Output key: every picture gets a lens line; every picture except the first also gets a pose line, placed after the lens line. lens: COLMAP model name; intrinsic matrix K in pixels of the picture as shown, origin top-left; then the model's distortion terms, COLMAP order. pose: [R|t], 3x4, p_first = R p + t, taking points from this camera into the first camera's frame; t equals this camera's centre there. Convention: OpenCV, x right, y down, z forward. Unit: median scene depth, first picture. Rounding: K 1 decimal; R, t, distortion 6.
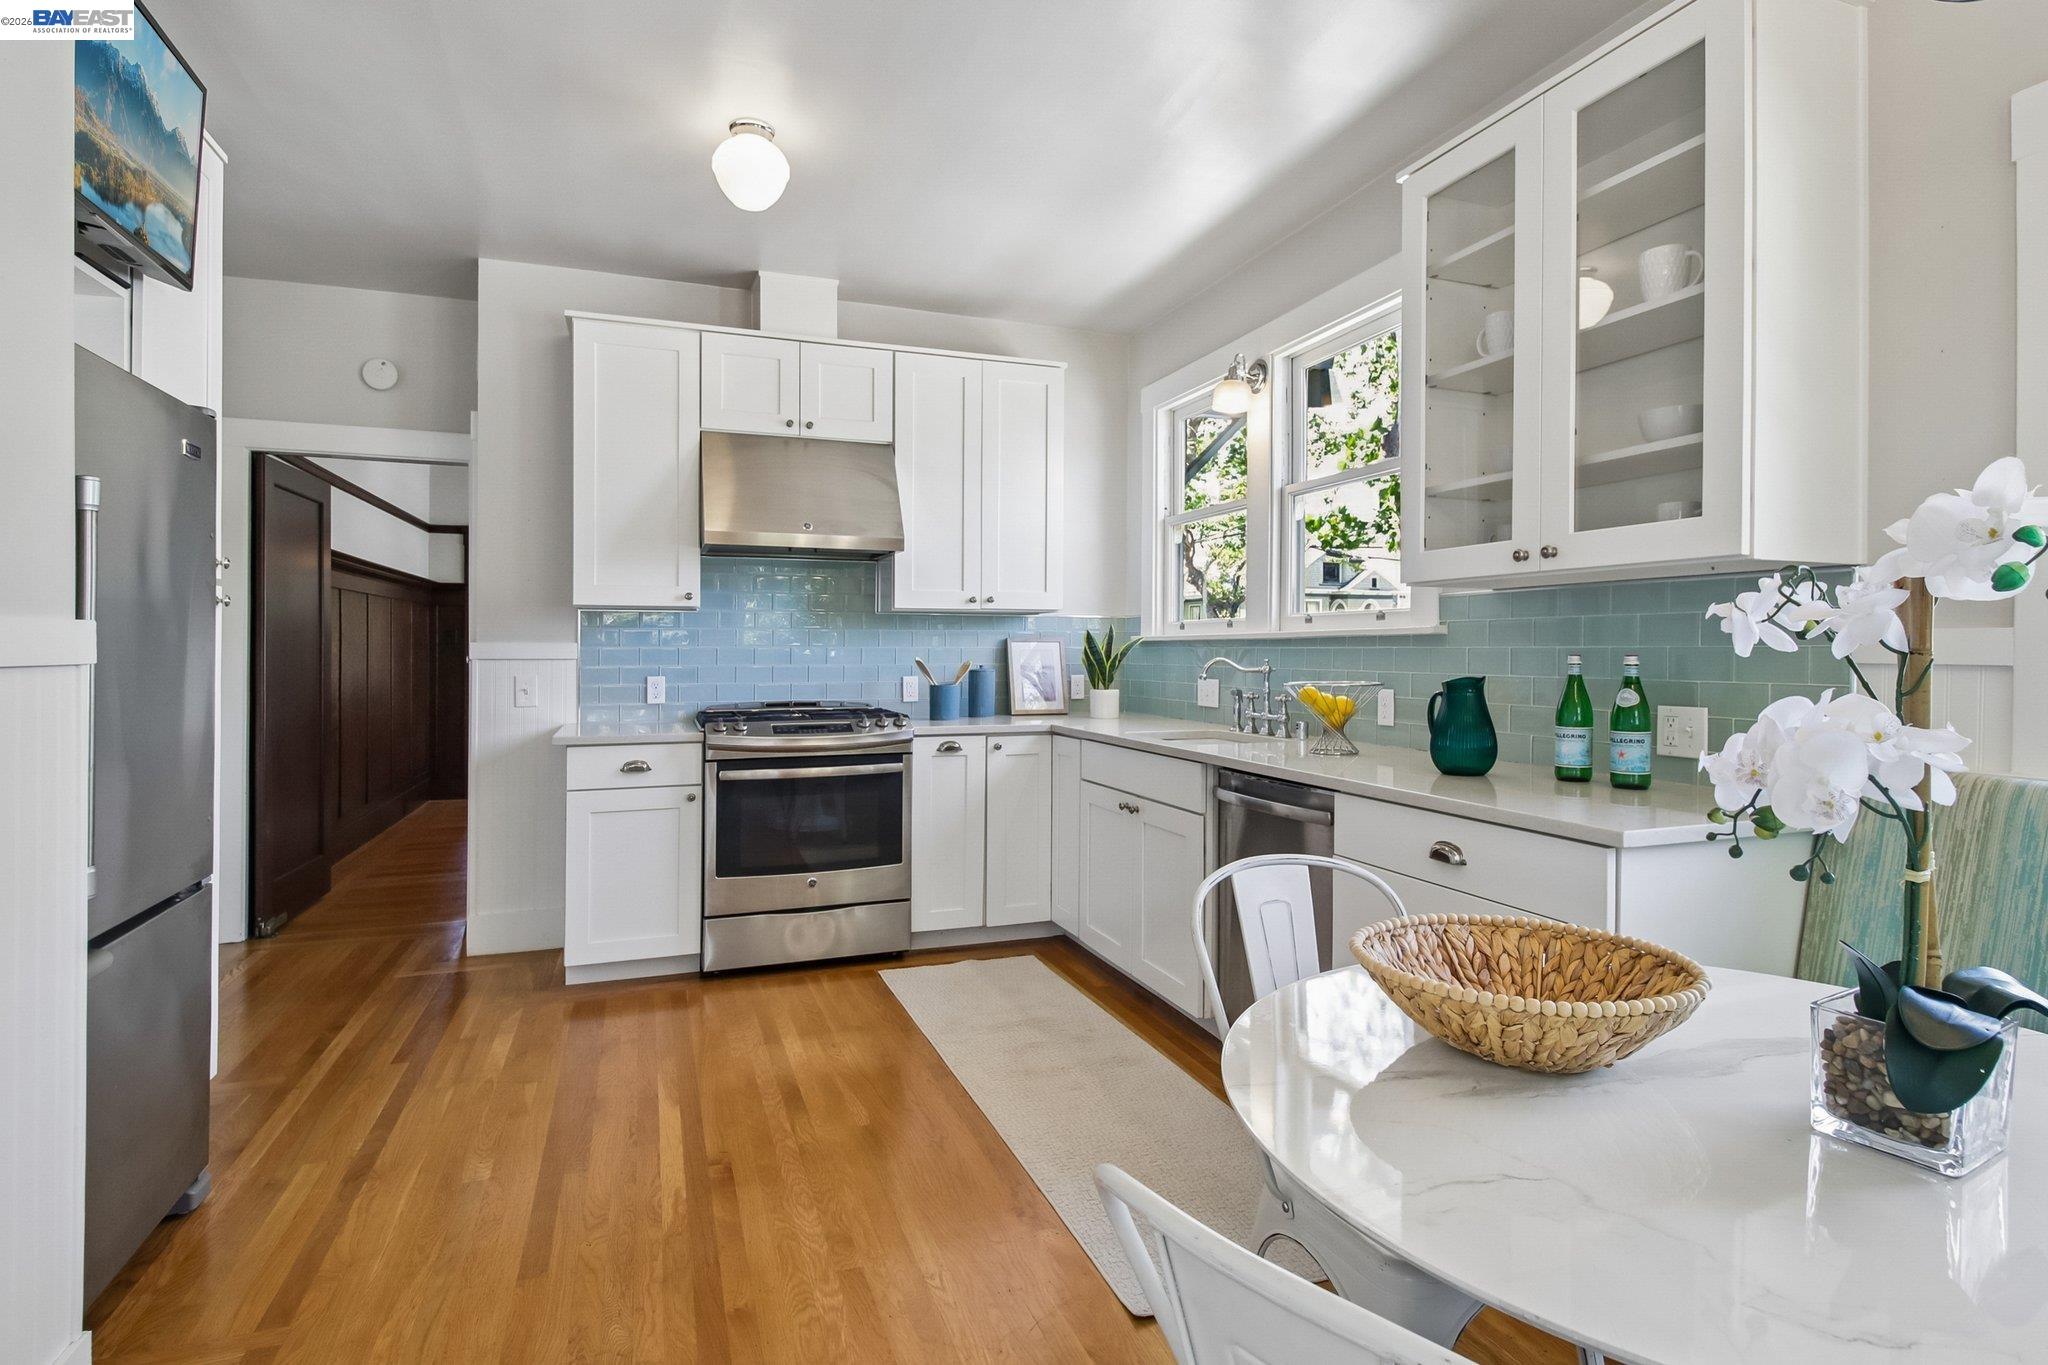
lens RADIAL K [[1061.4, 0, 1027.8], [0, 1061.4, 641.4], [0, 0, 1]] dist [0.000885, 0.000140]
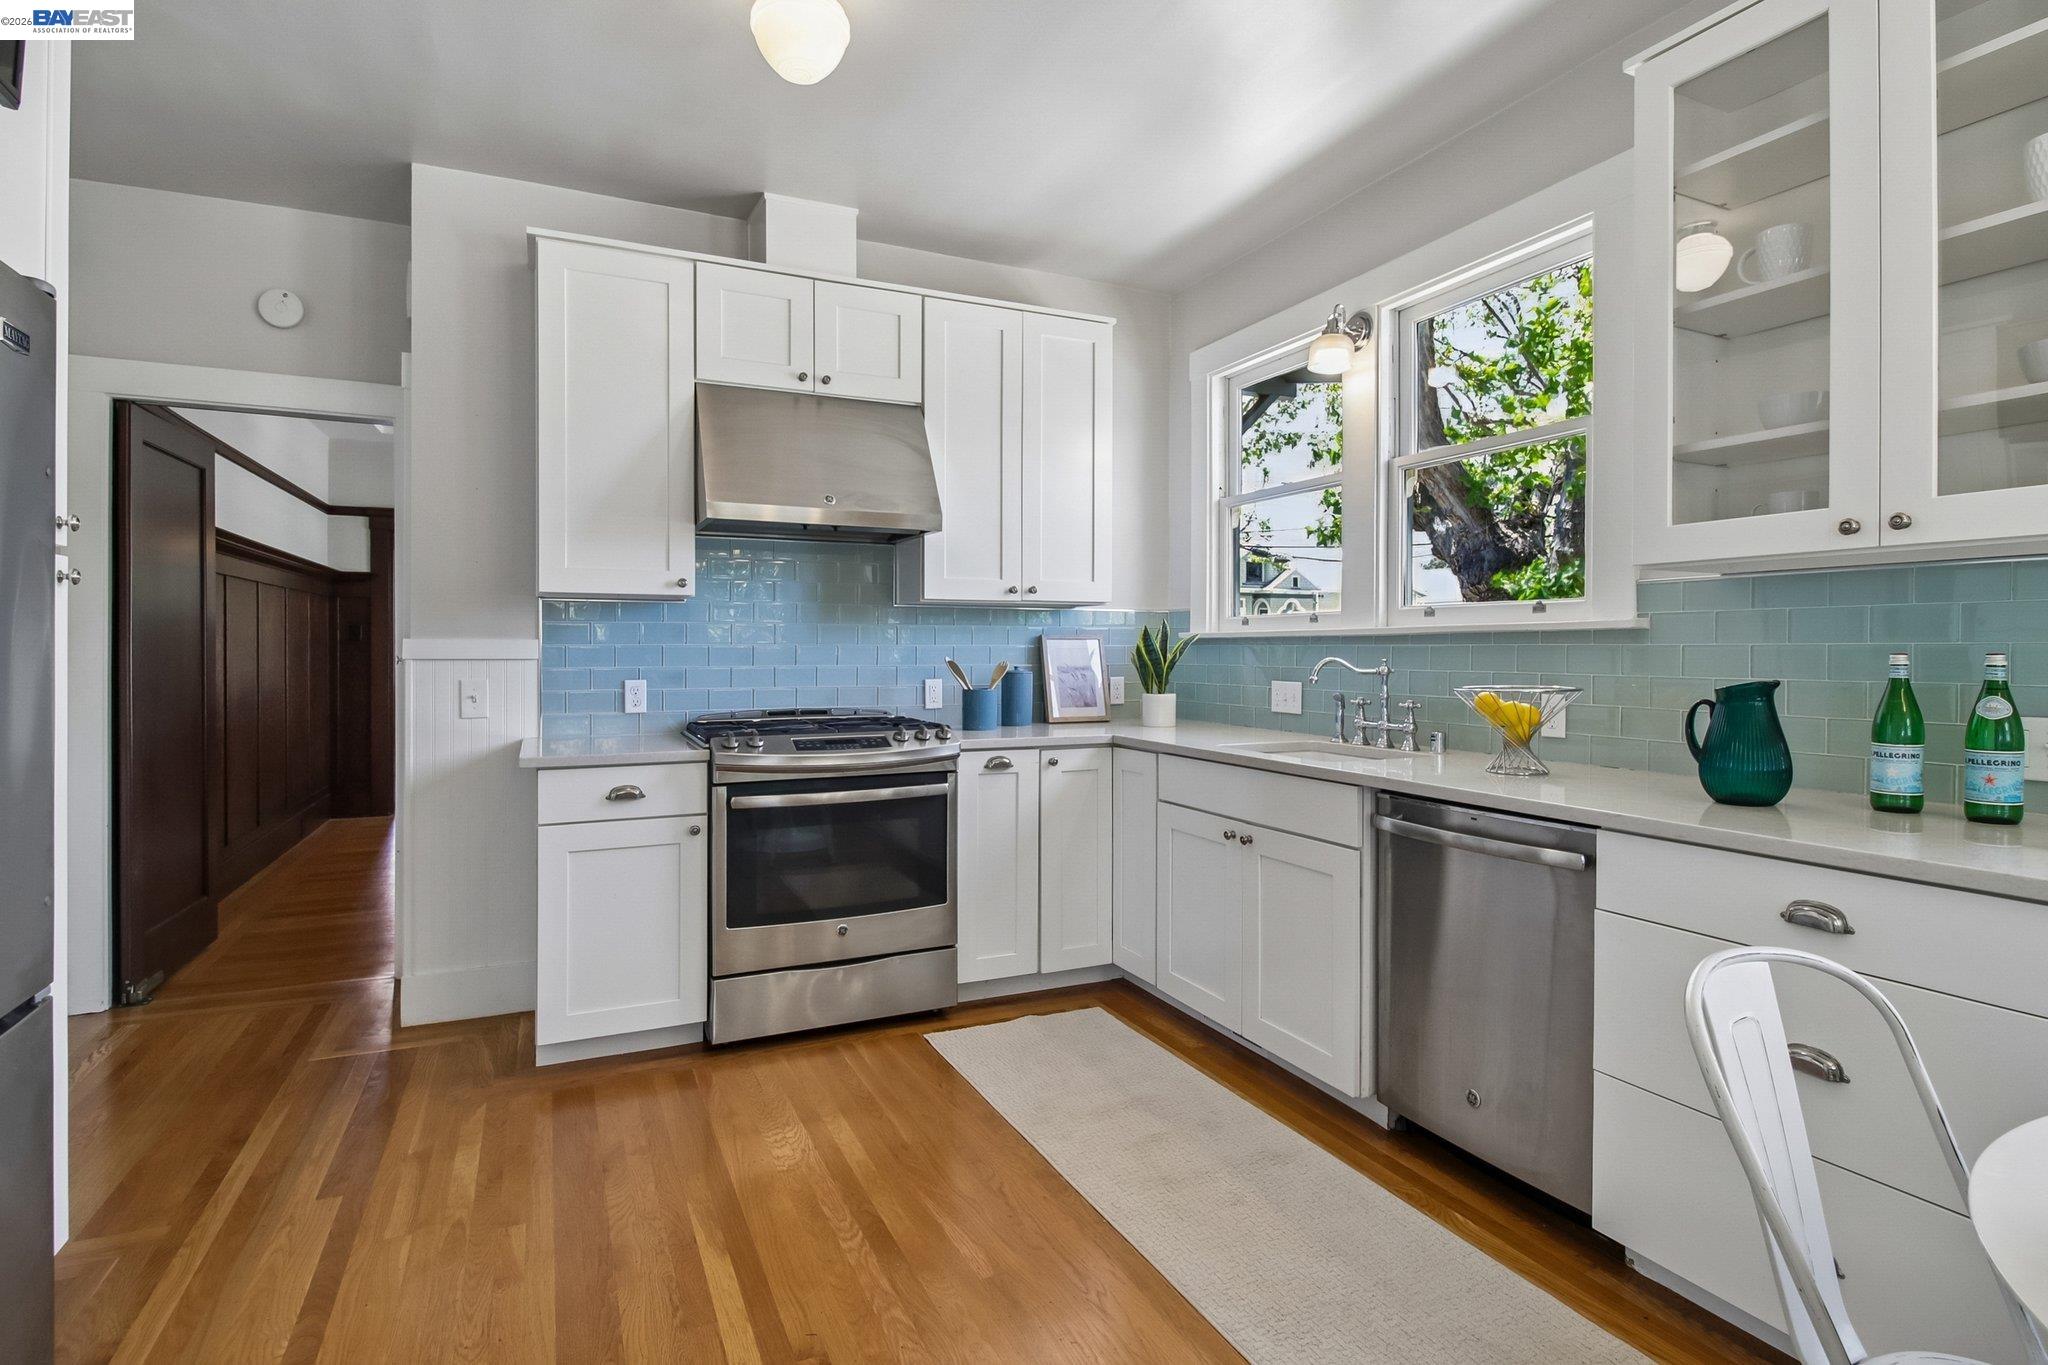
lens RADIAL K [[1042.4, 0, 1025.8], [0, 1042.4, 647.9], [0, 0, 1]] dist [-0.005016, -0.000601]
pose [[0.995972, -0.000365, 0.089659, -0.127920], [-0.000299, 0.999973, 0.007391, 0.001793], [-0.089660, -0.007388, 0.995945, 0.174498]]
